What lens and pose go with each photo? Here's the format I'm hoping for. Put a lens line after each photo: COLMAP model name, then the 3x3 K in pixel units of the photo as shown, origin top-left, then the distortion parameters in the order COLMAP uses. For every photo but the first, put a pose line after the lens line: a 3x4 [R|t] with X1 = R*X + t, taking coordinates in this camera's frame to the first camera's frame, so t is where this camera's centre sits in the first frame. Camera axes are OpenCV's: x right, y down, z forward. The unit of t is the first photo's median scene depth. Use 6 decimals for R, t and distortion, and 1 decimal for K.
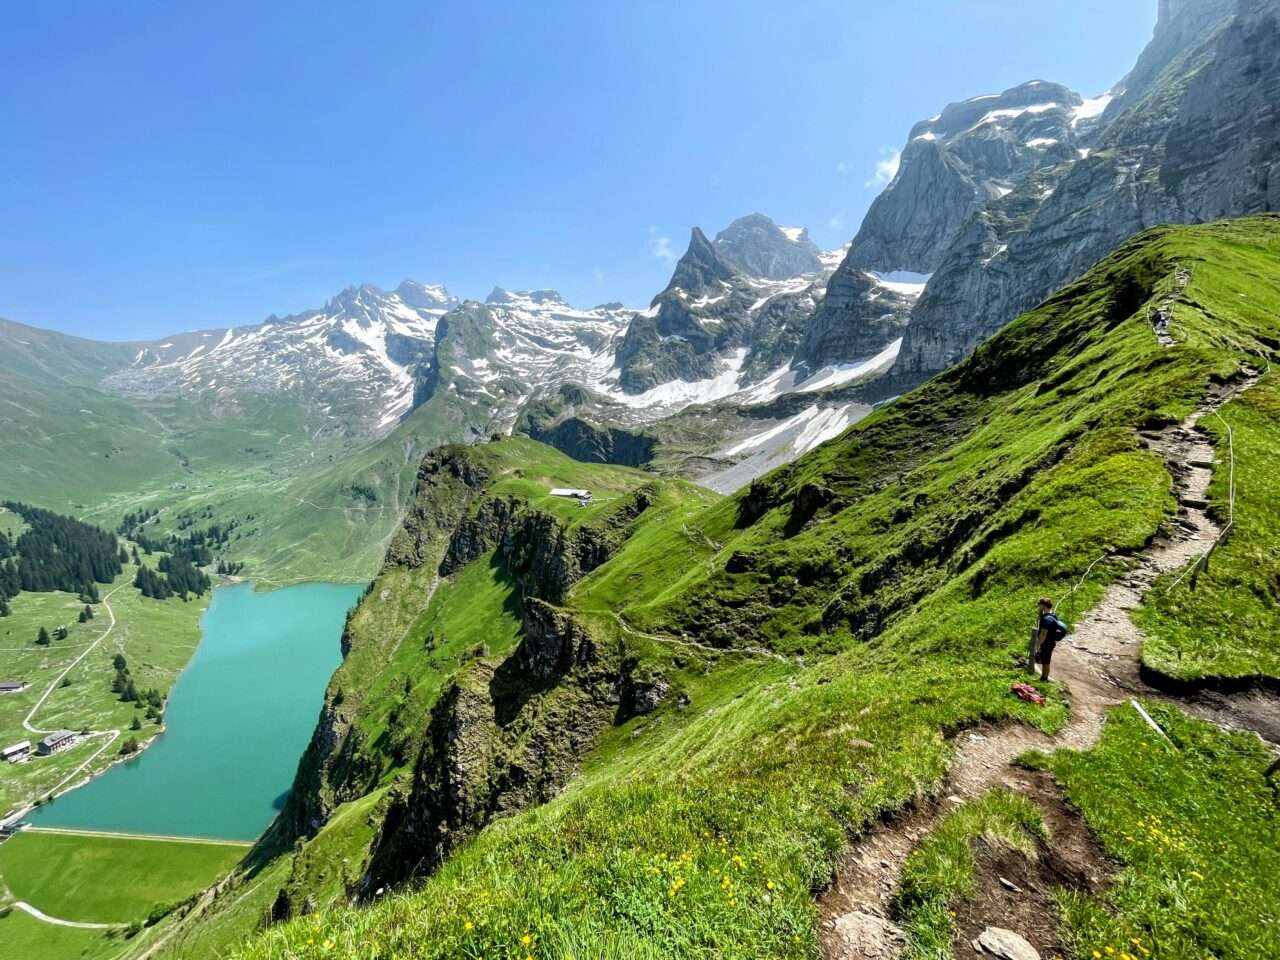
lens RADIAL K [[519.6, 0, 639.0], [0, 519.6, 476.8], [0, 0, 1]] dist [-0.013255, 0.006052]
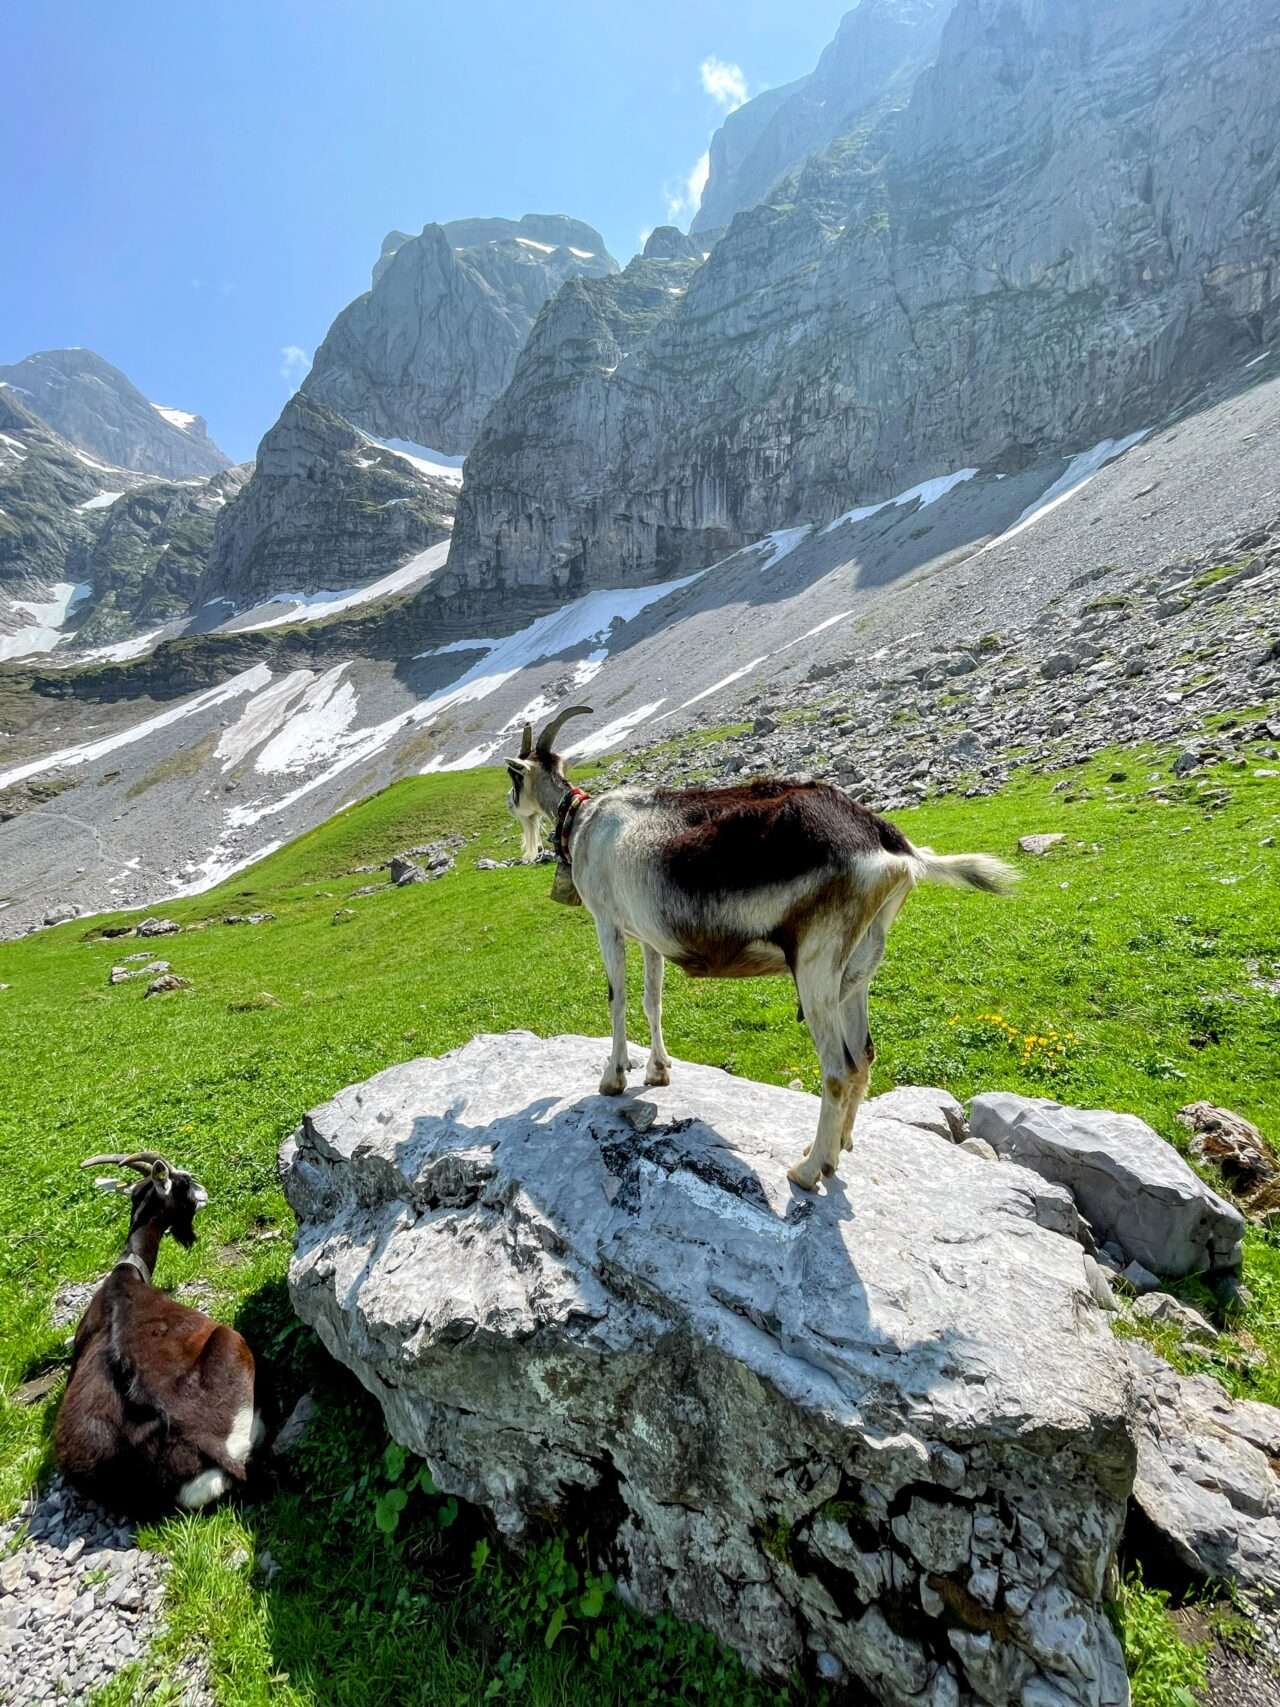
lens RADIAL K [[693.0, 0, 640.0], [0, 693.0, 853.5], [0, 0, 1]] dist [-0.013255, 0.006052]
pose [[0.671479, -0.092847, 0.735184, 0.120159], [0.093003, 0.994834, 0.040695, 0.013578], [-0.735164, 0.041048, 0.676645, 0.399575]]
